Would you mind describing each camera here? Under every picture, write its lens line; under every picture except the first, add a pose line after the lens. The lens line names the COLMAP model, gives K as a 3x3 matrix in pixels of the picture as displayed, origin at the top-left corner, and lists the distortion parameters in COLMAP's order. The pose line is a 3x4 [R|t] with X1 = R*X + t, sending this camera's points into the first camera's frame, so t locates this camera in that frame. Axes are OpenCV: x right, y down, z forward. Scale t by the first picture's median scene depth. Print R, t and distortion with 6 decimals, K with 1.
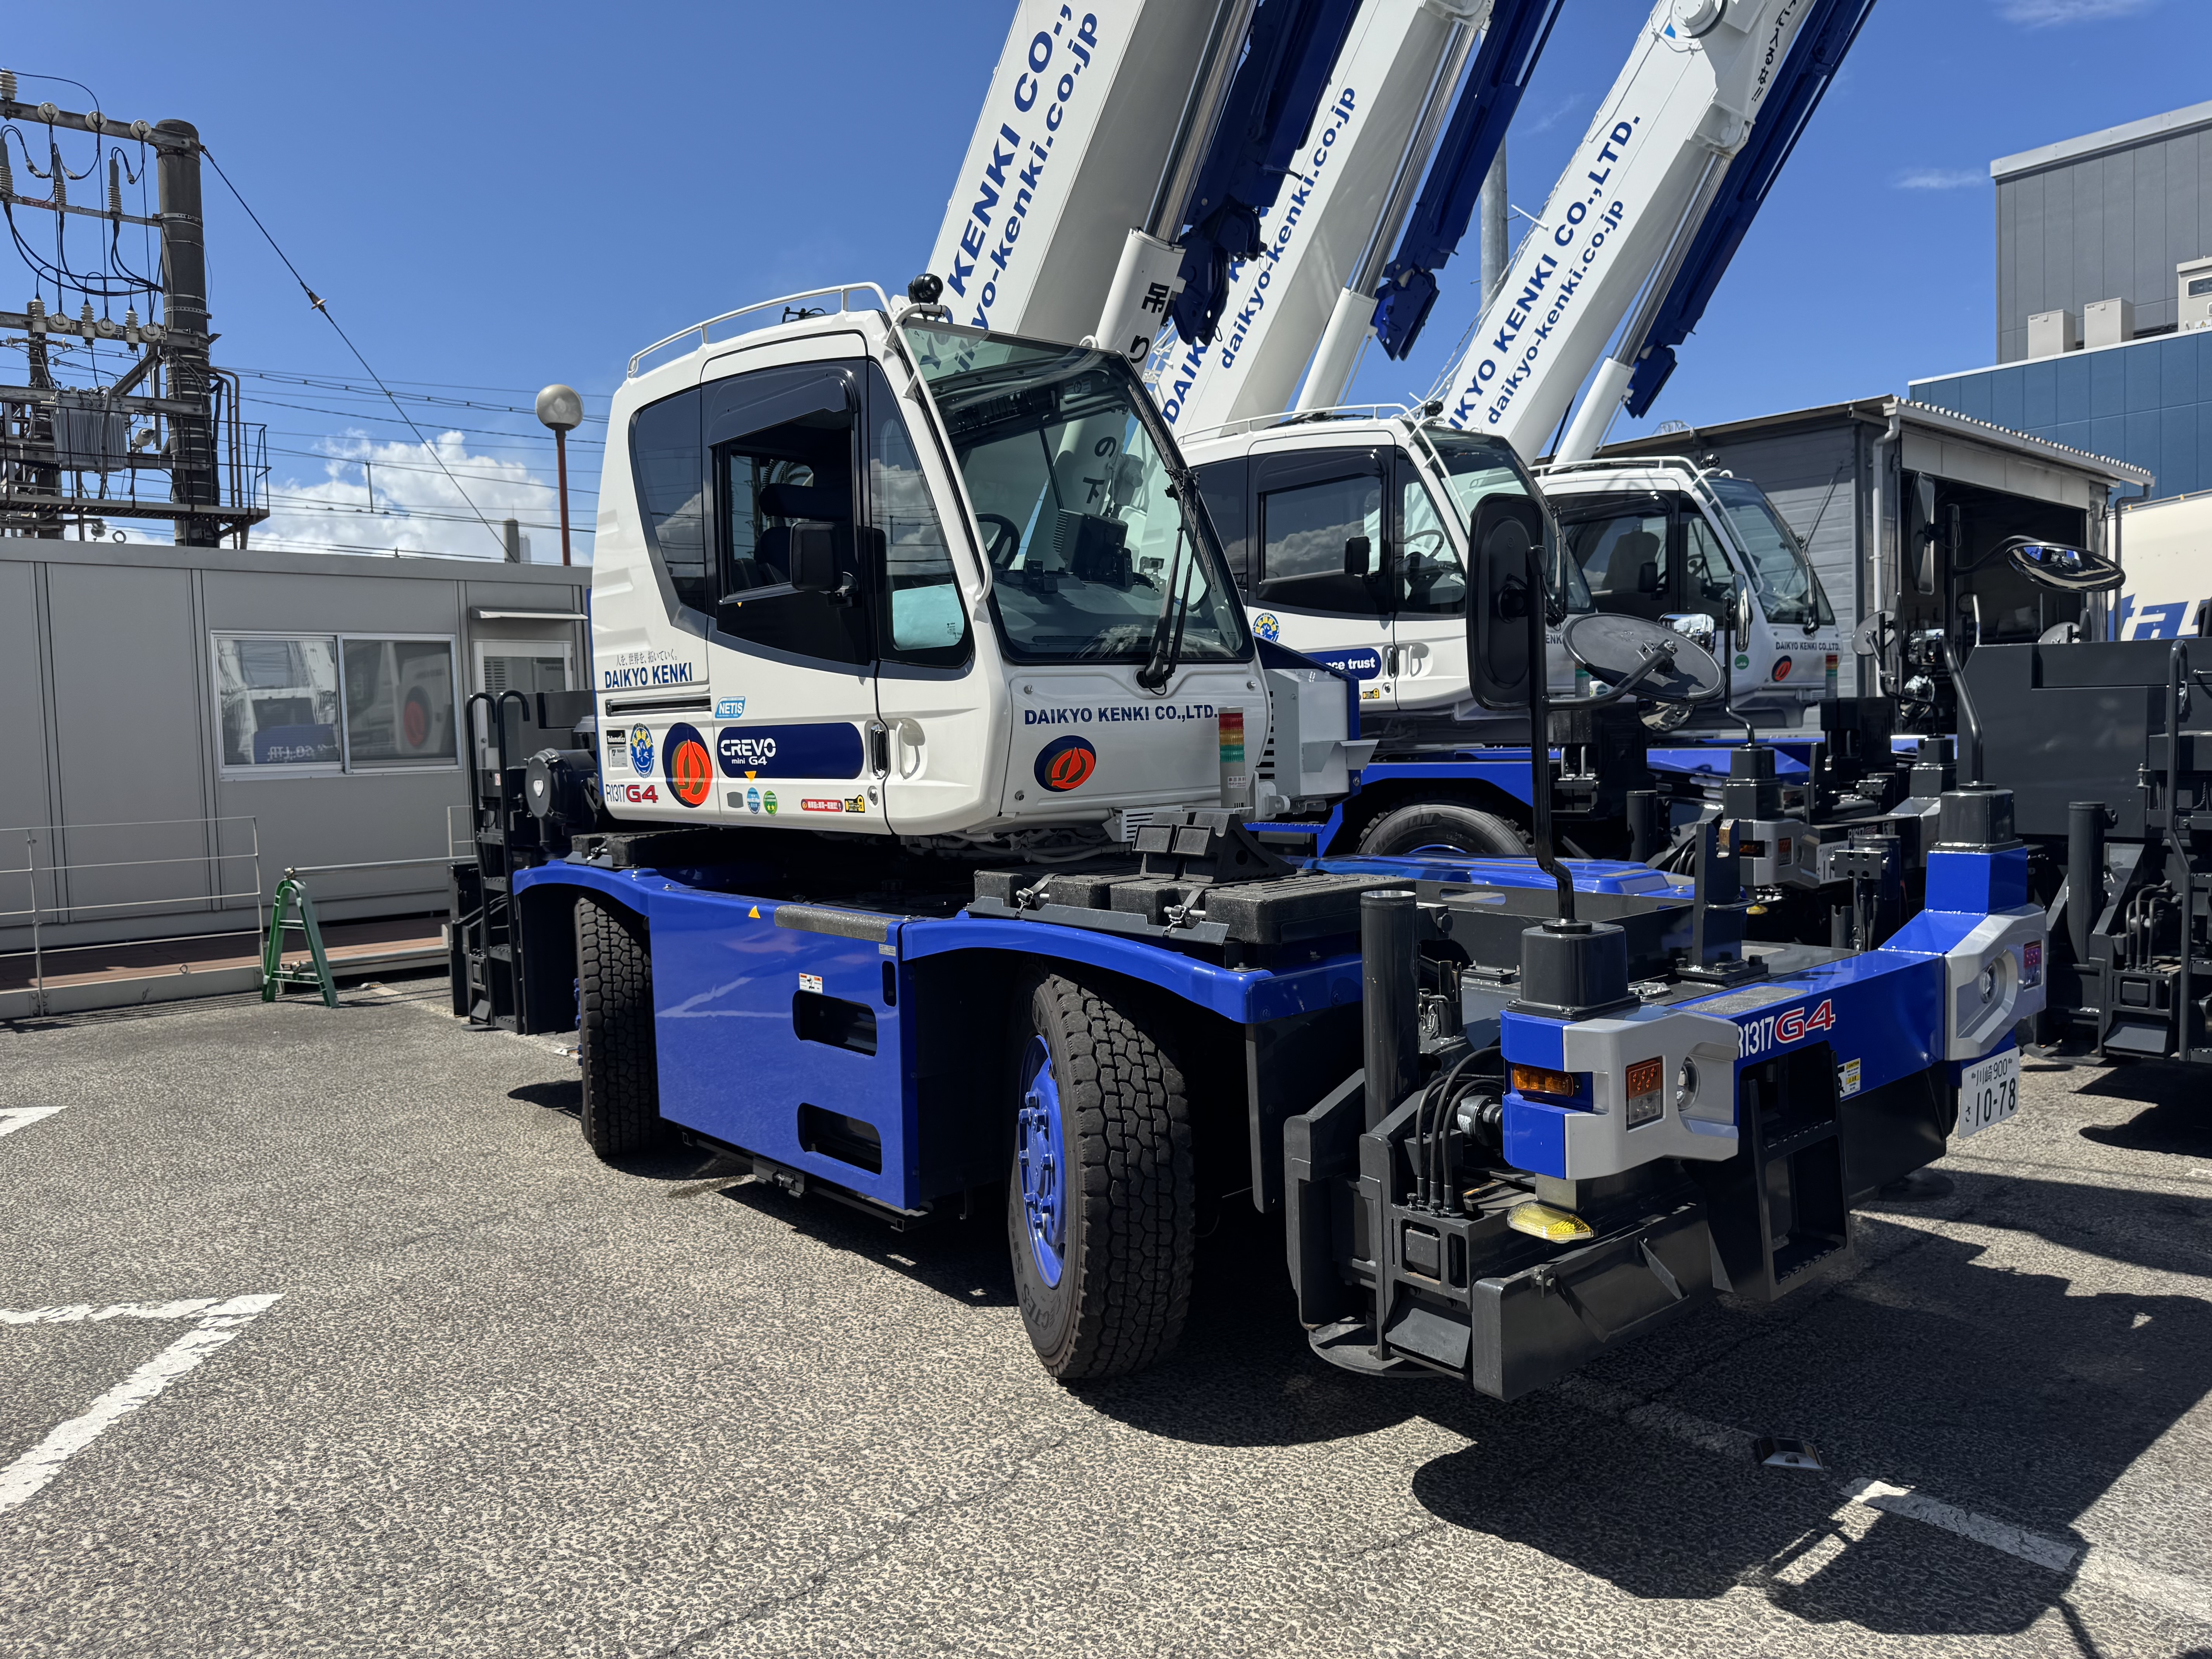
lens RADIAL K [[1584.9, 0, 1105.0], [0, 1584.9, 828.7], [0, 0, 1]] dist [-0.004023, 0.009186]
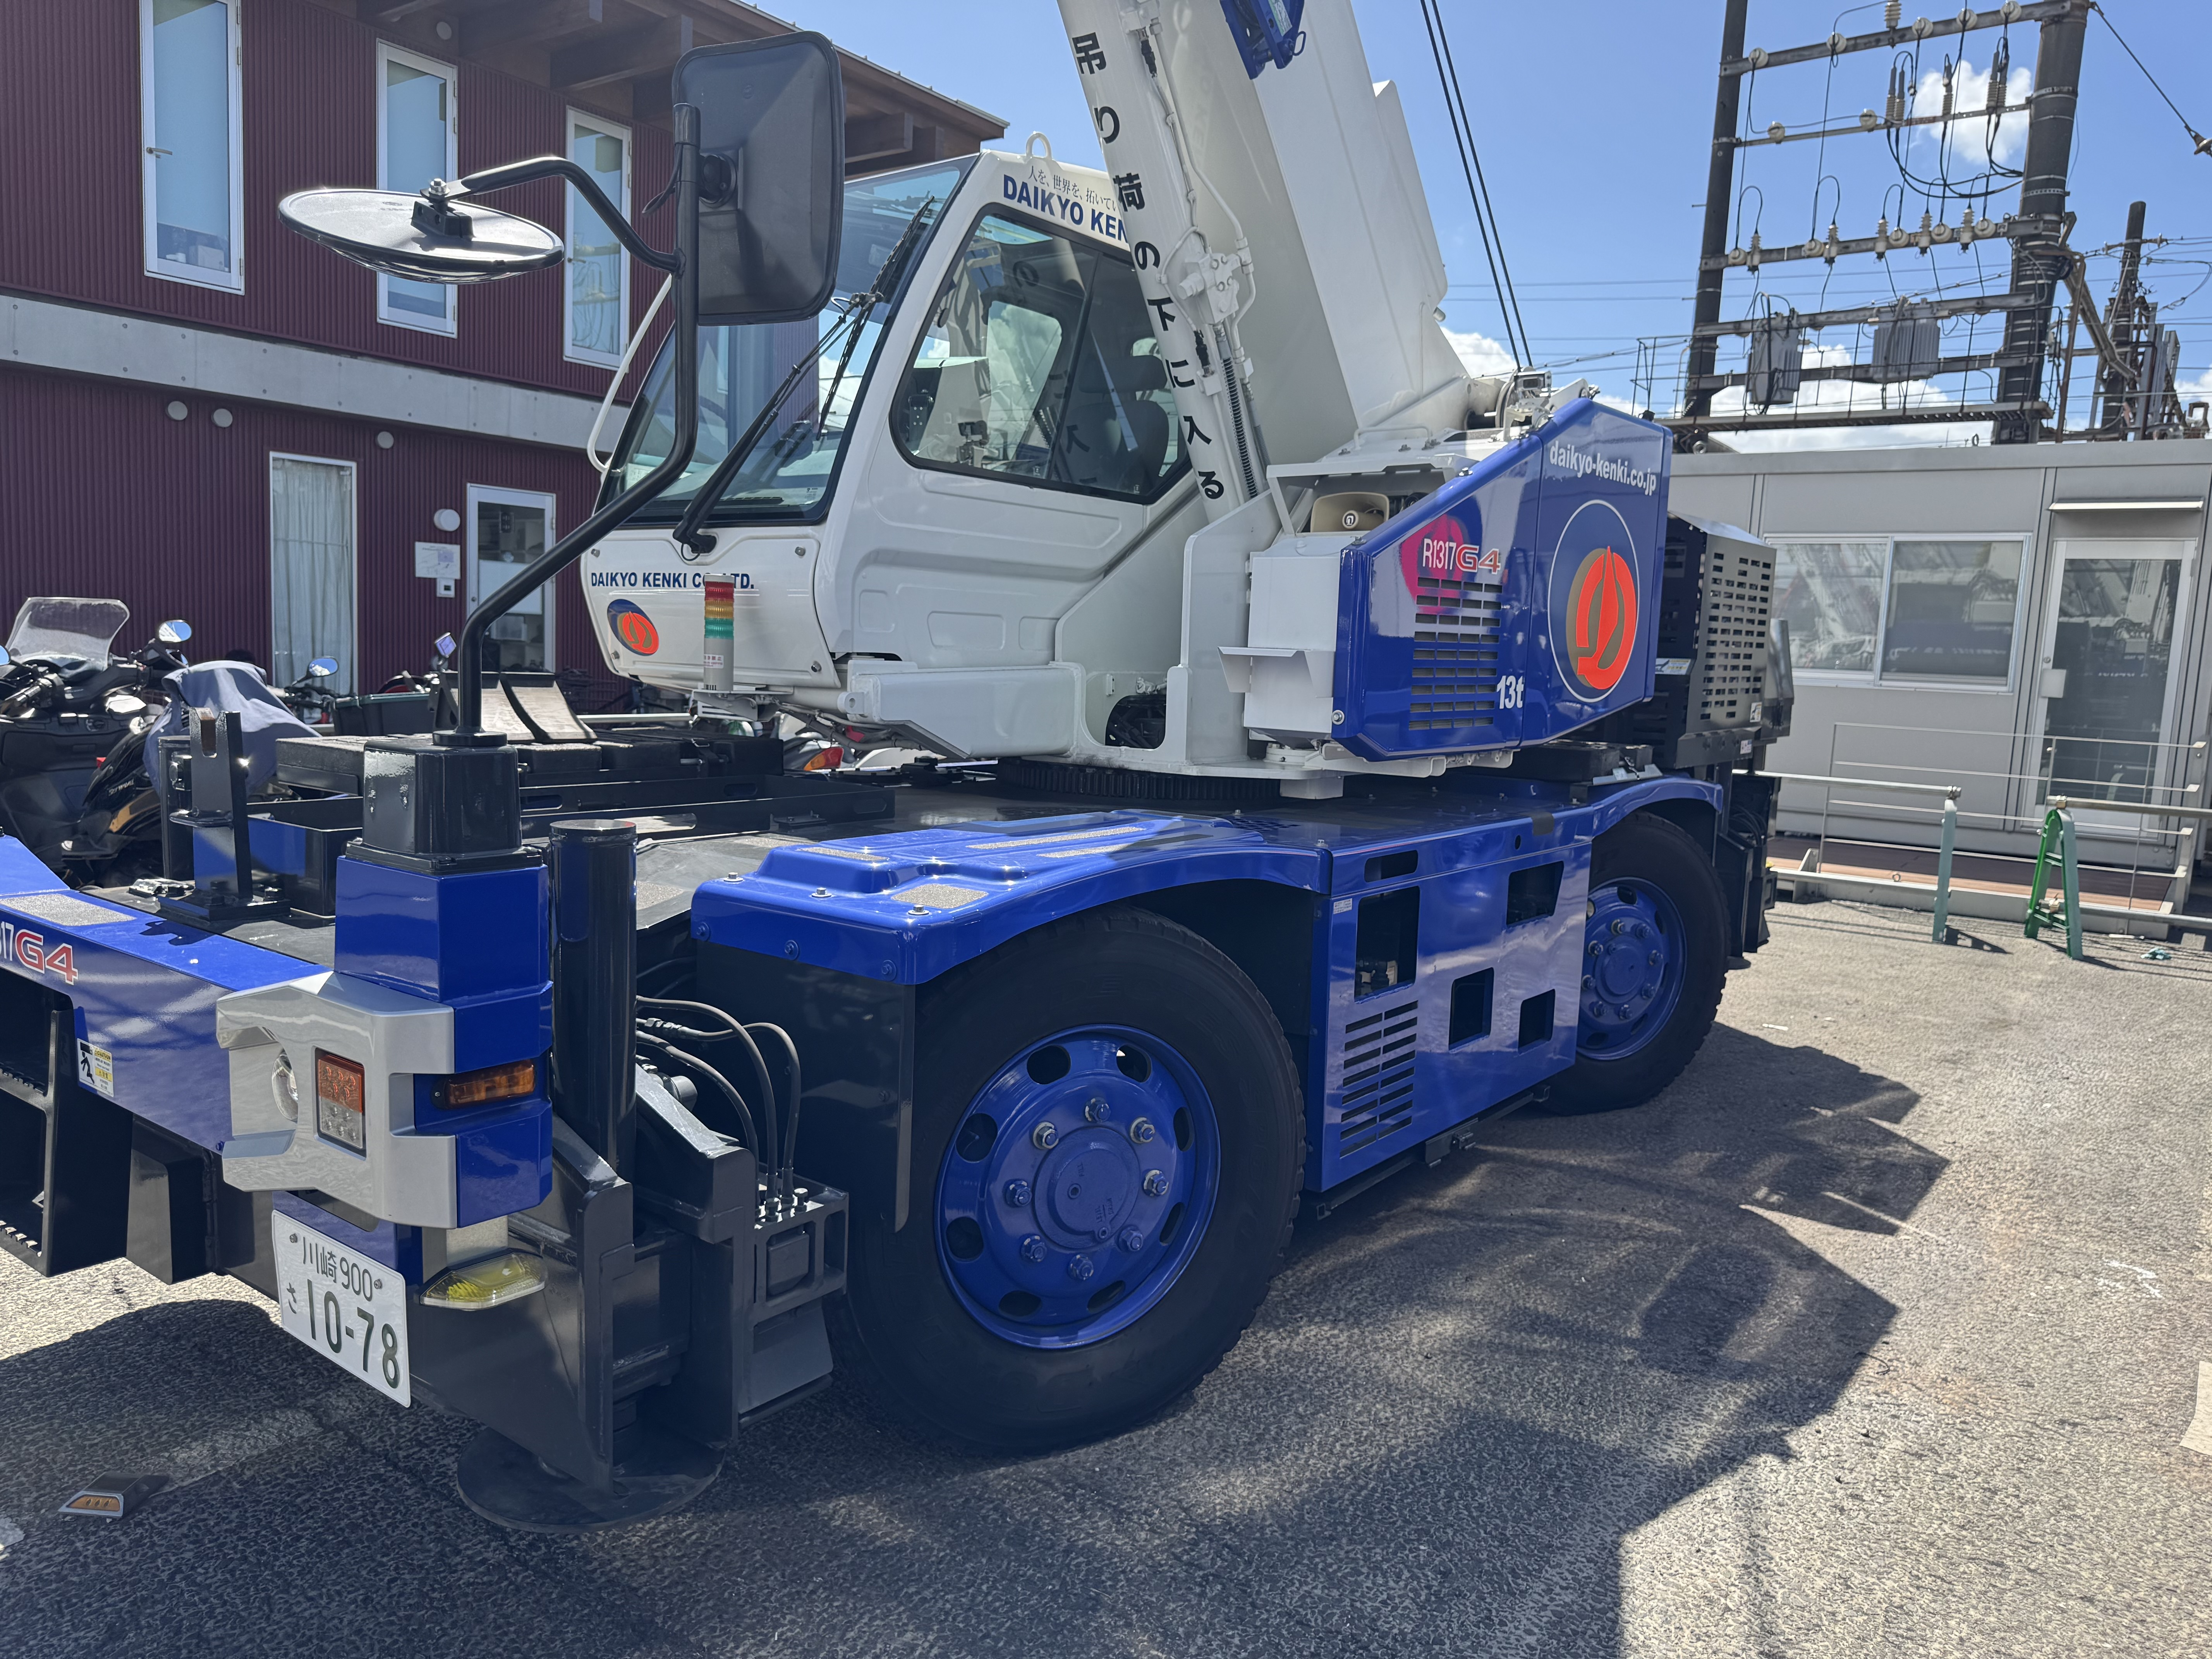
lens RADIAL K [[1584.9, 0, 1090.3], [0, 1584.9, 821.8], [0, 0, 1]] dist [-0.004023, 0.009186]
pose [[0.205117, 0.149727, -0.967217, 0.300262], [-0.107687, 0.985682, 0.129748, -0.023225], [0.972795, 0.077543, 0.218304, 0.305472]]
